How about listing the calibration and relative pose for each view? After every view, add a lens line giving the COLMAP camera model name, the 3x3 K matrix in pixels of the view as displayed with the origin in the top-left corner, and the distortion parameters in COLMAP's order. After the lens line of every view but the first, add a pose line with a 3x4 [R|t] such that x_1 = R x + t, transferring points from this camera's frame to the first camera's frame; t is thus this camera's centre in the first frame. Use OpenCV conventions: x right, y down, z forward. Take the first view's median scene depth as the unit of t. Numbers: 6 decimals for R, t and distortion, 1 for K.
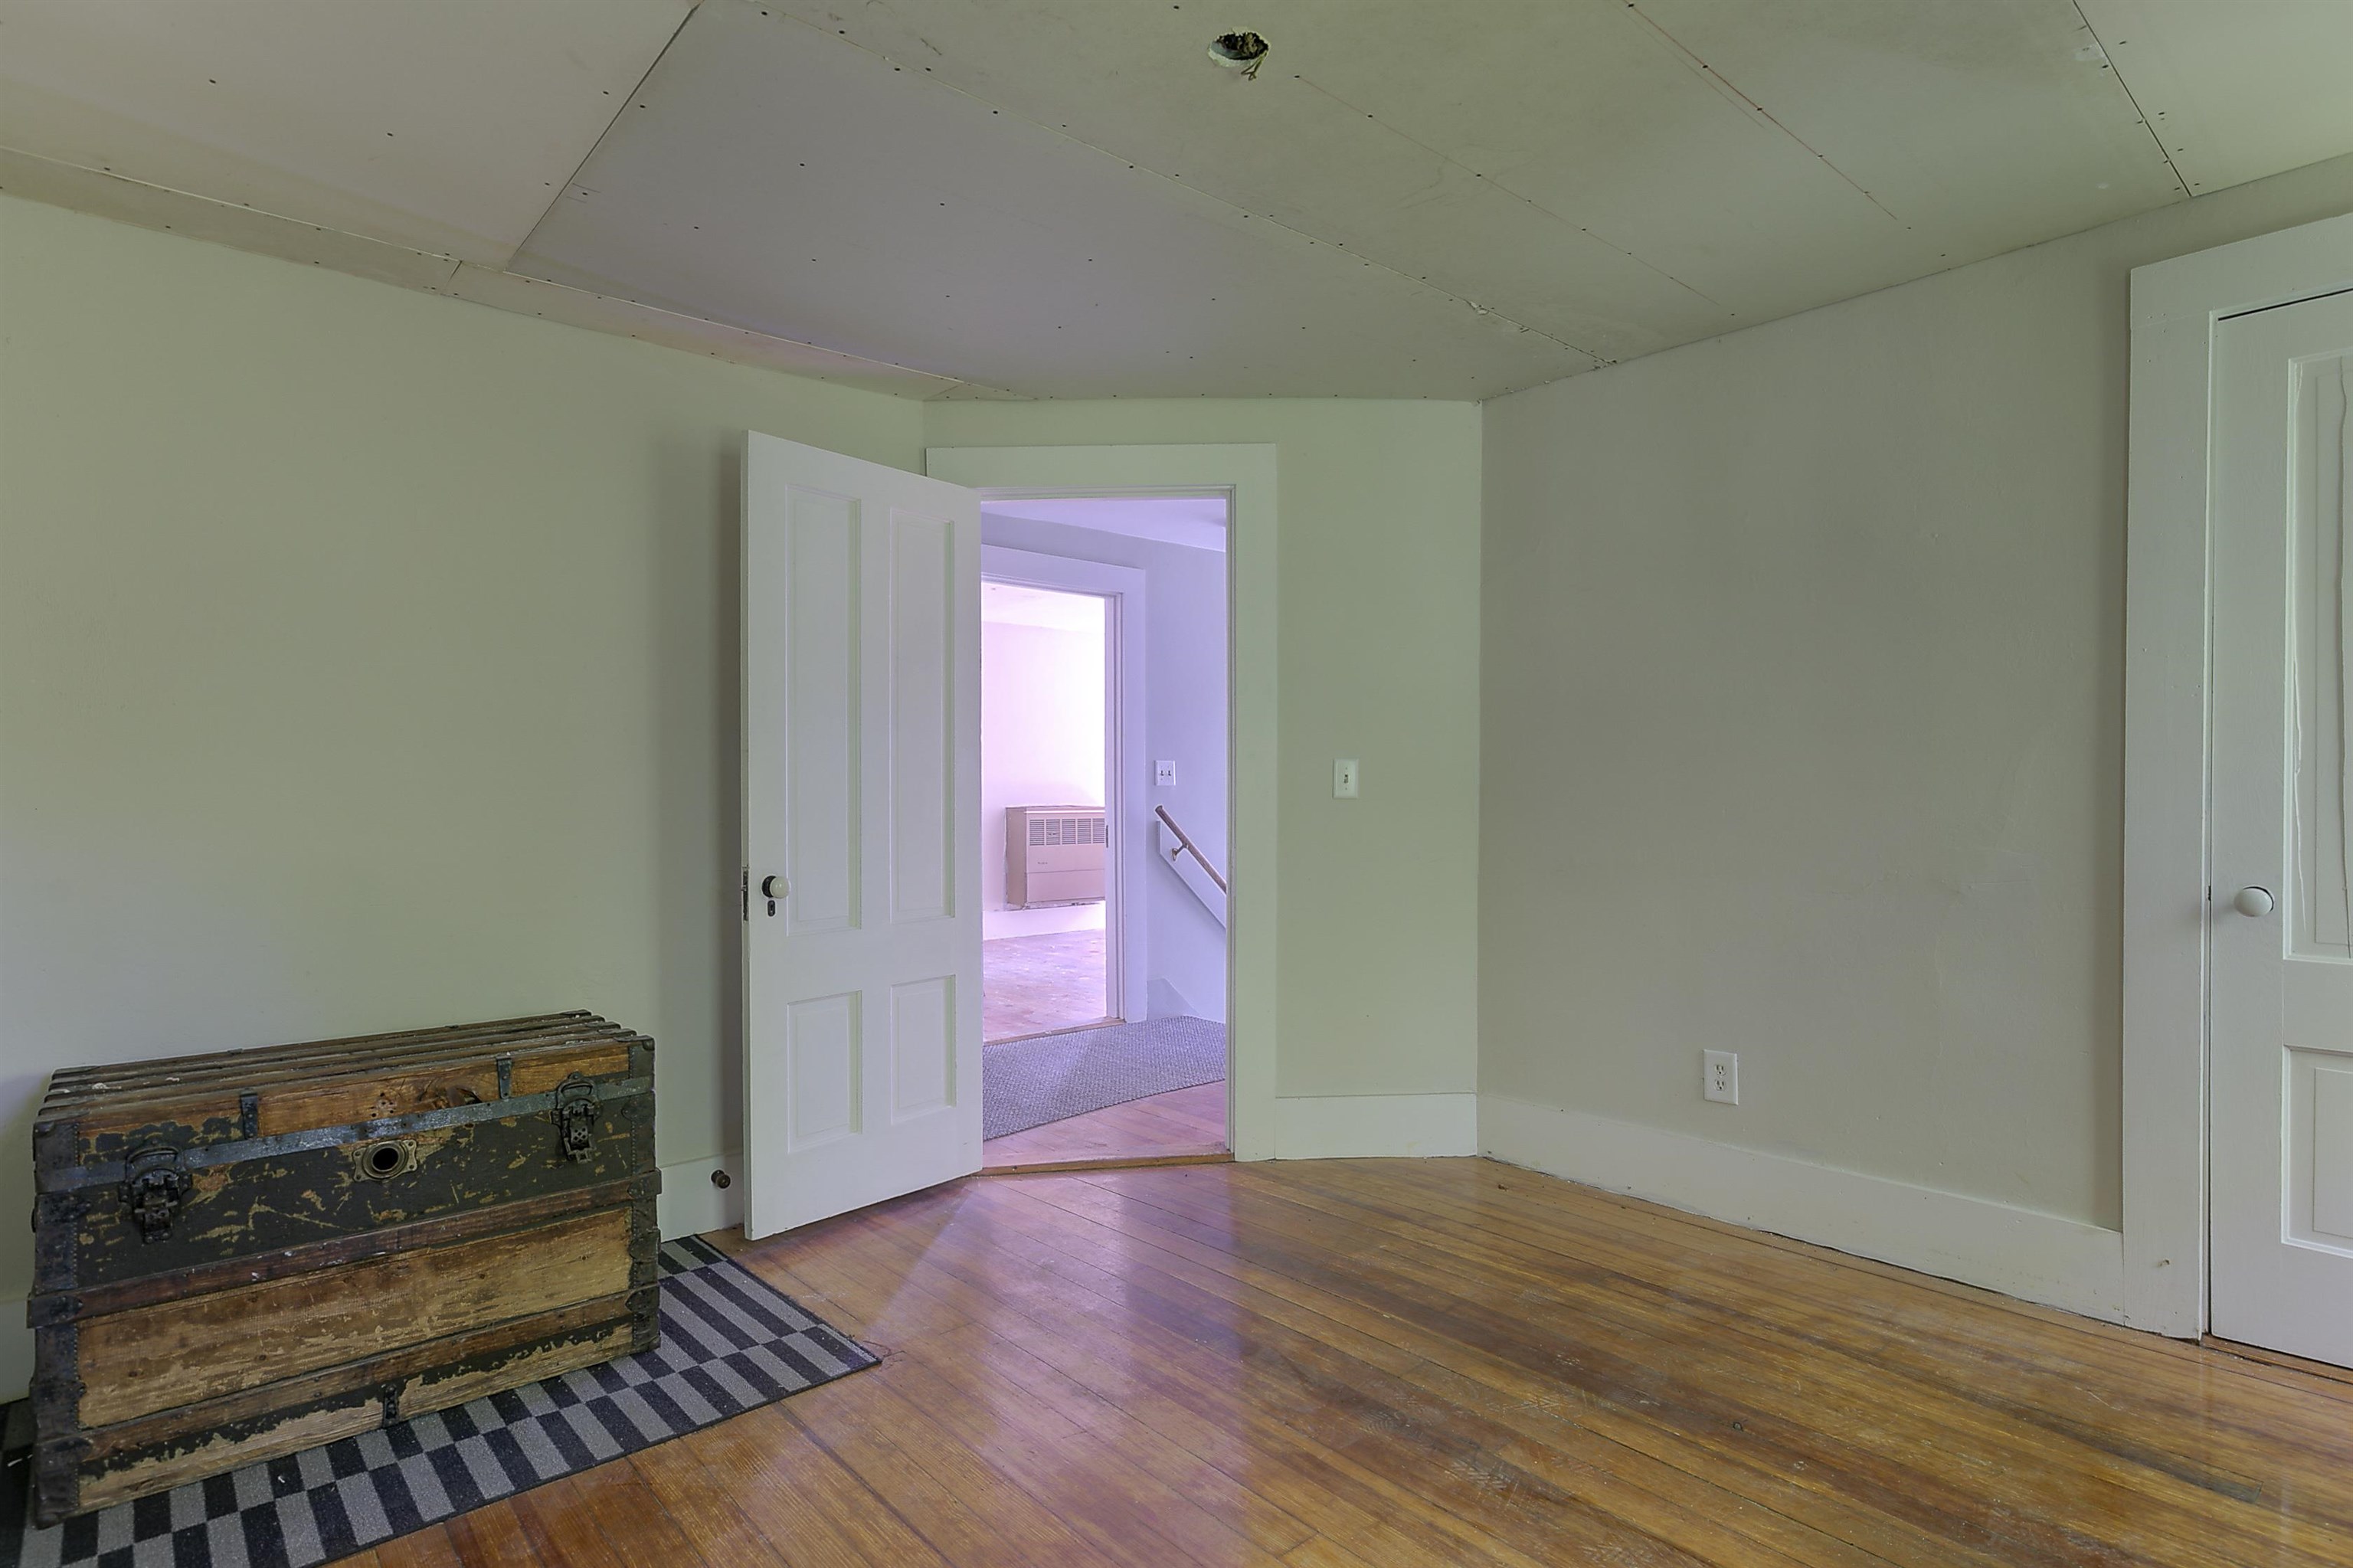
lens RADIAL K [[1215.3, 0, 1211.9], [0, 1215.3, 790.2], [0, 0, 1]] dist [0.001113, 0.000253]
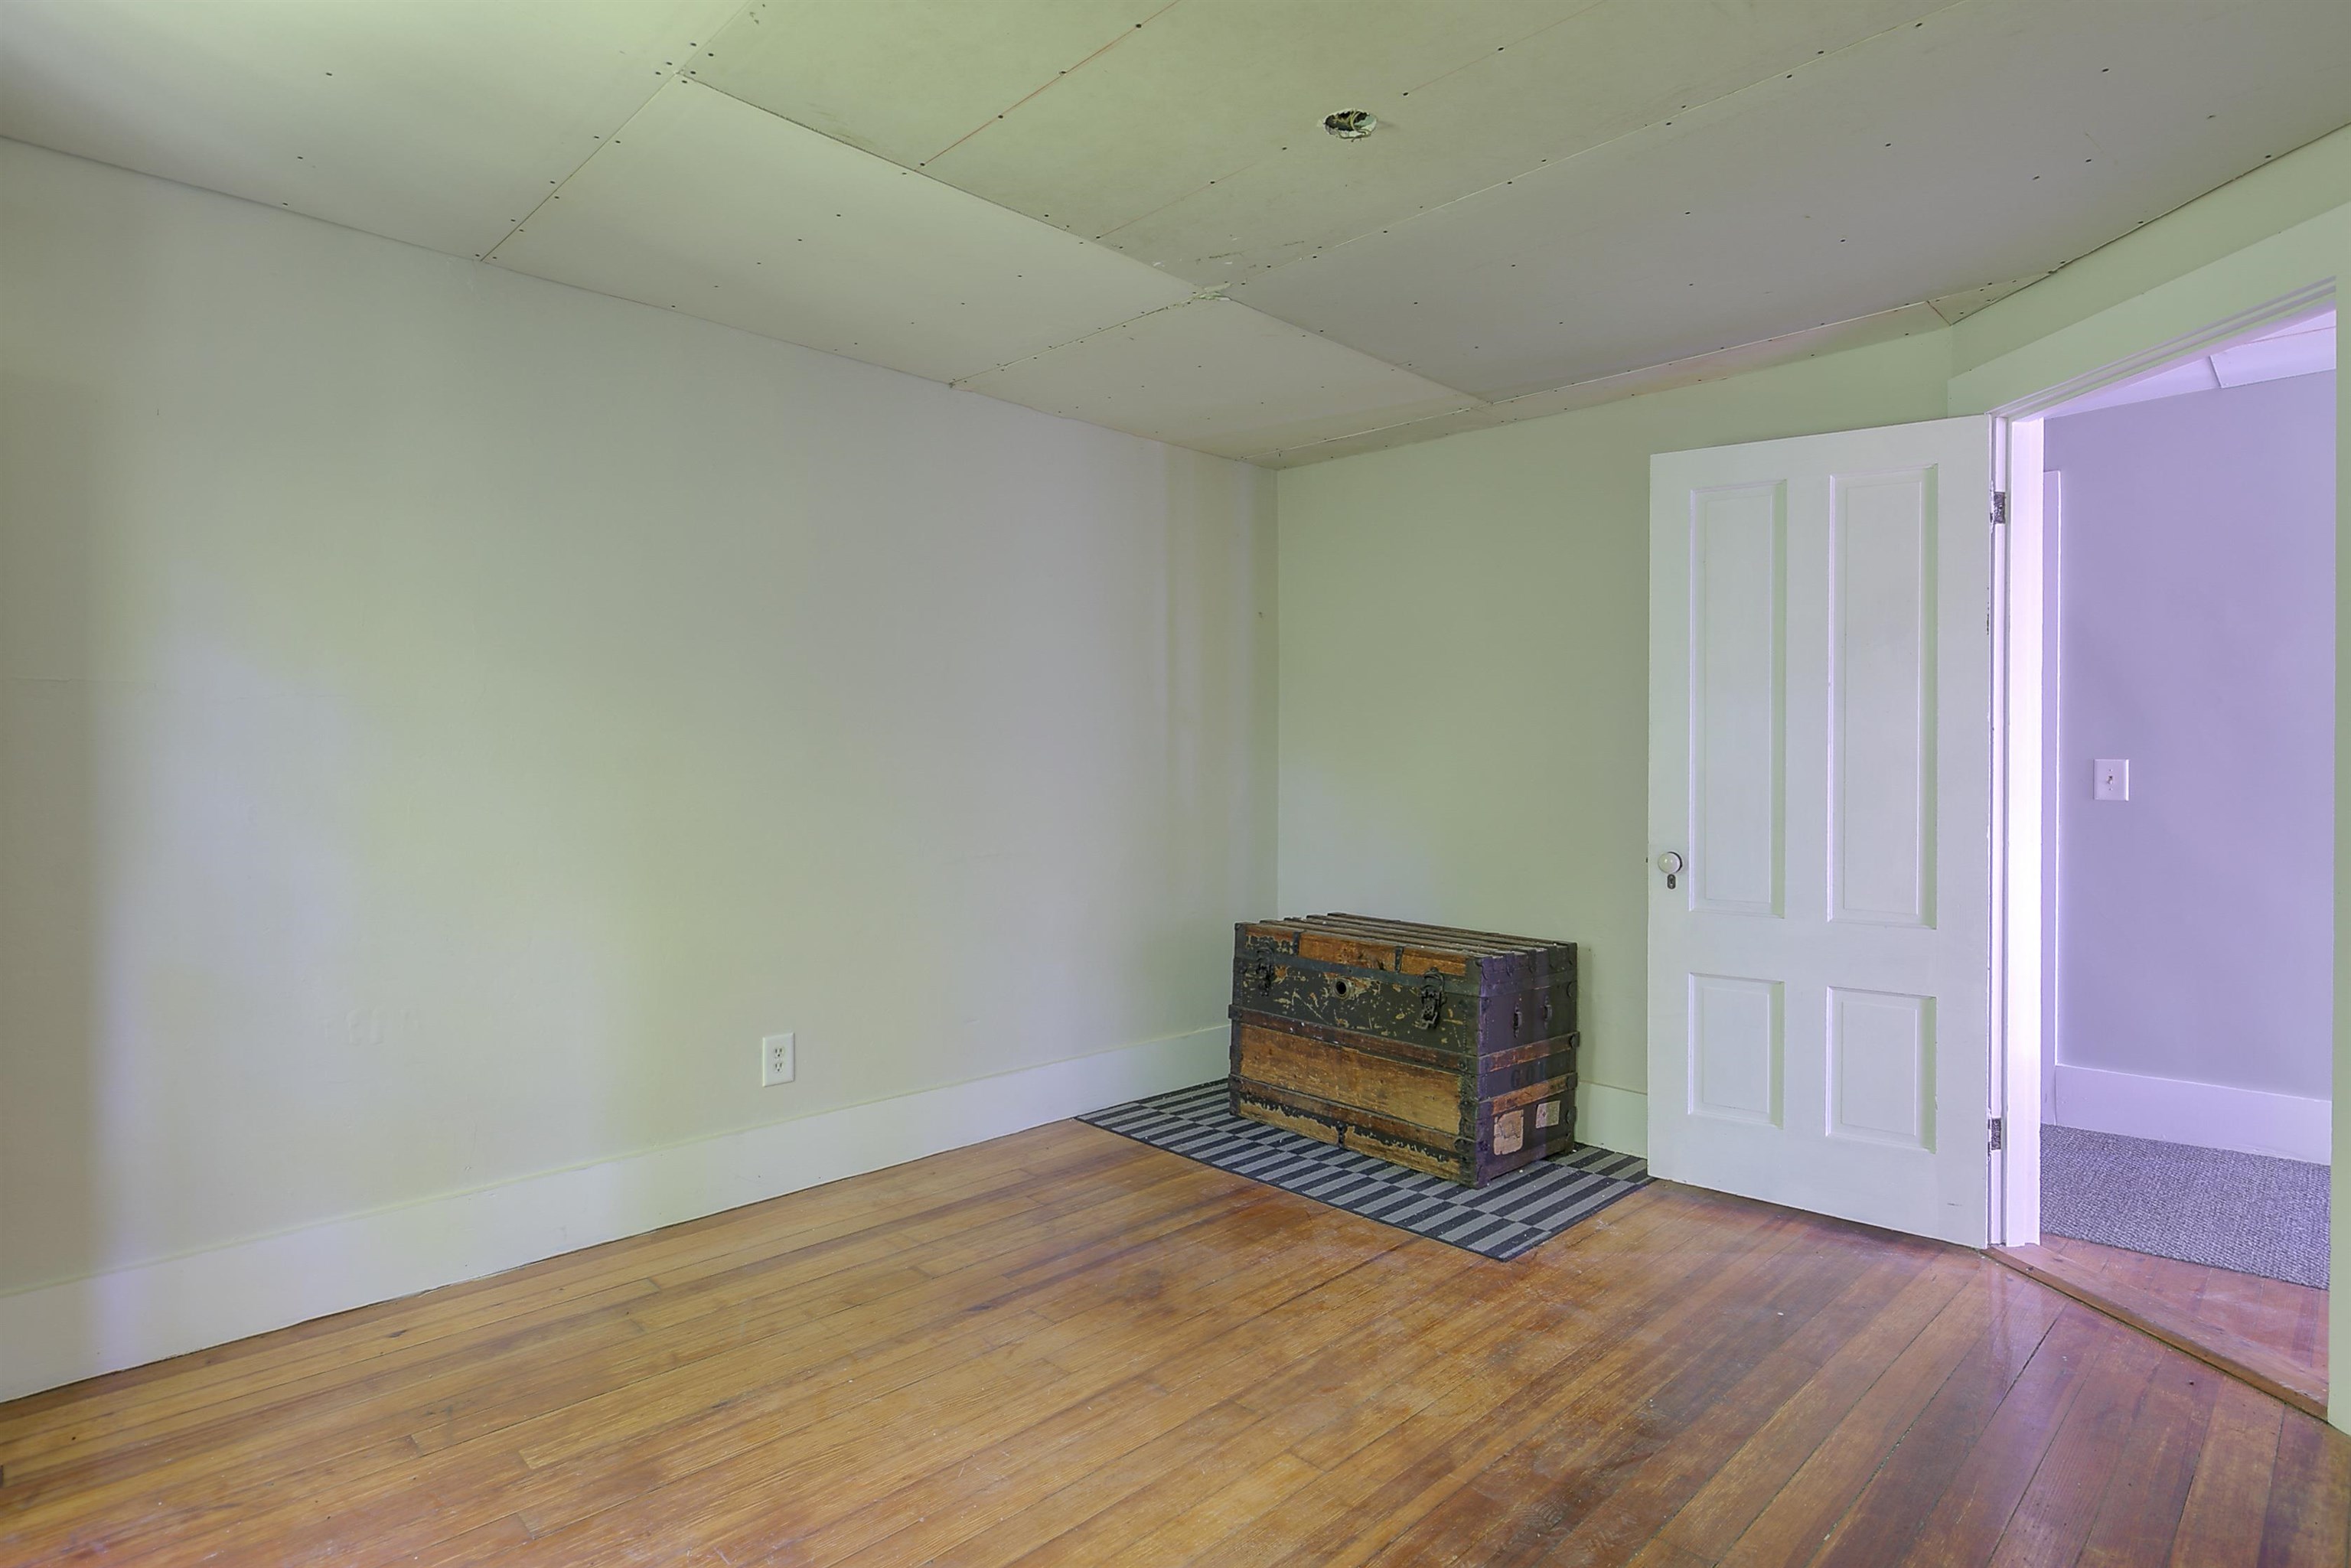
lens RADIAL K [[1216.7, 0, 1170.0], [0, 1216.7, 756.8], [0, 0, 1]] dist [0.001898, 0.000236]
pose [[0.034635, 0.003855, -0.999393, 0.894129], [-0.013023, 0.999909, 0.003405, -0.016514], [0.999315, 0.012897, 0.034682, 0.634312]]
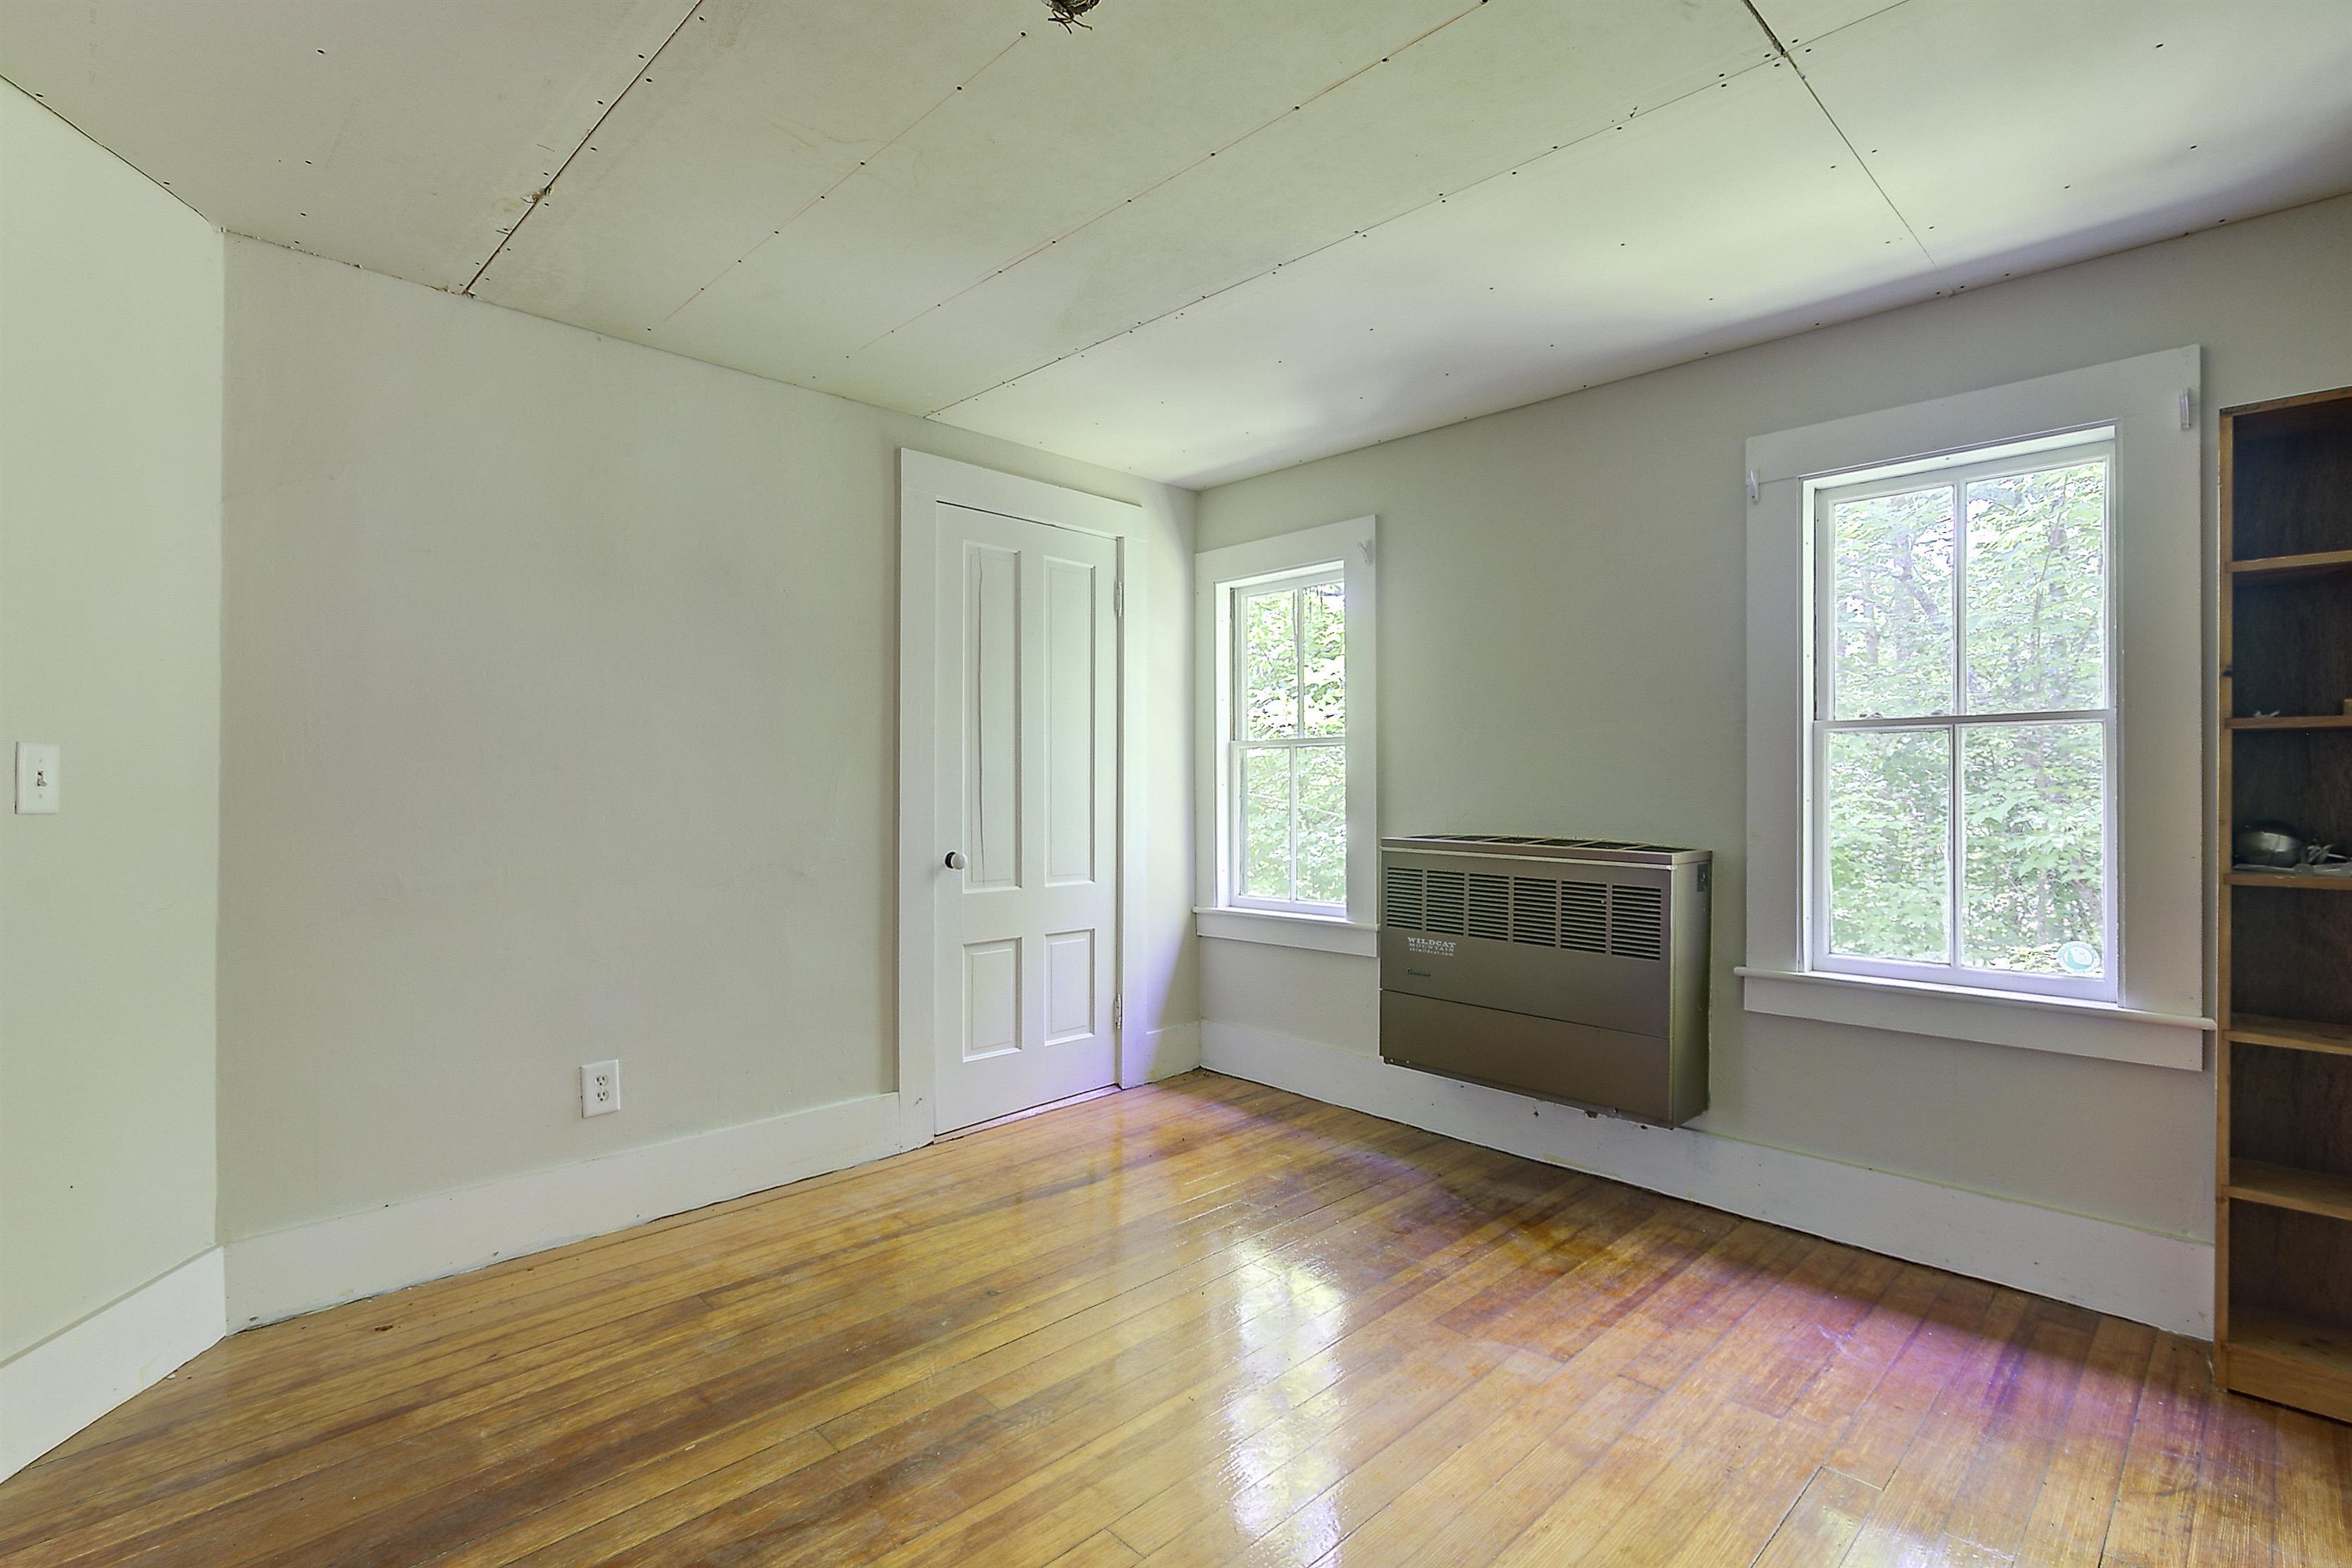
lens RADIAL K [[1092.1, 0, 1179.6], [0, 1092.1, 787.0], [0, 0, 1]] dist [0.000005, 0.000174]
pose [[-0.041456, 0.004334, 0.999131, -0.640147], [0.006121, 0.999973, -0.004083, -0.000988], [-0.999122, 0.005947, -0.041481, 0.754671]]
